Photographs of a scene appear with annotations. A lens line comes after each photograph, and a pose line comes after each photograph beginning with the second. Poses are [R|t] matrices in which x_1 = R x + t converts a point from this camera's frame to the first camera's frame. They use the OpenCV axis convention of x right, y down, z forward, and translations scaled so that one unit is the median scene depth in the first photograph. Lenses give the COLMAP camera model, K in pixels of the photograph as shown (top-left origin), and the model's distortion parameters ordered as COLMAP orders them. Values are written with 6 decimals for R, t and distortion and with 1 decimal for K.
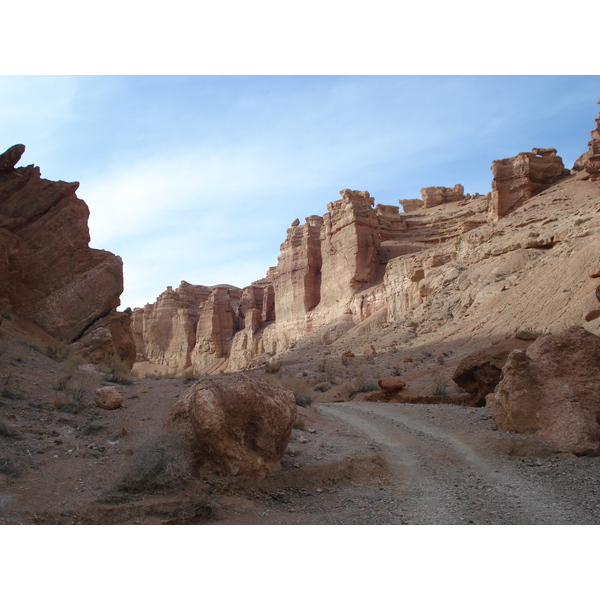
lens RADIAL K [[686.6, 0, 300.0], [0, 686.6, 300.5], [0, 0, 1]] dist [-0.100543, 0.000000]
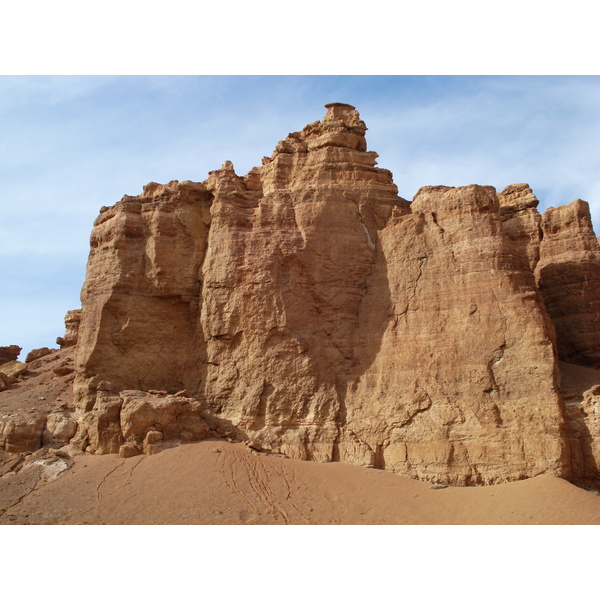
lens RADIAL K [[686.6, 0, 300.1], [0, 686.6, 299.5], [0, 0, 1]] dist [-0.100543, 0.000000]
pose [[0.946800, 0.113910, 0.300988, -0.267385], [-0.073641, 0.987133, -0.141936, 0.076475], [-0.313283, 0.112220, 0.943006, 0.813205]]
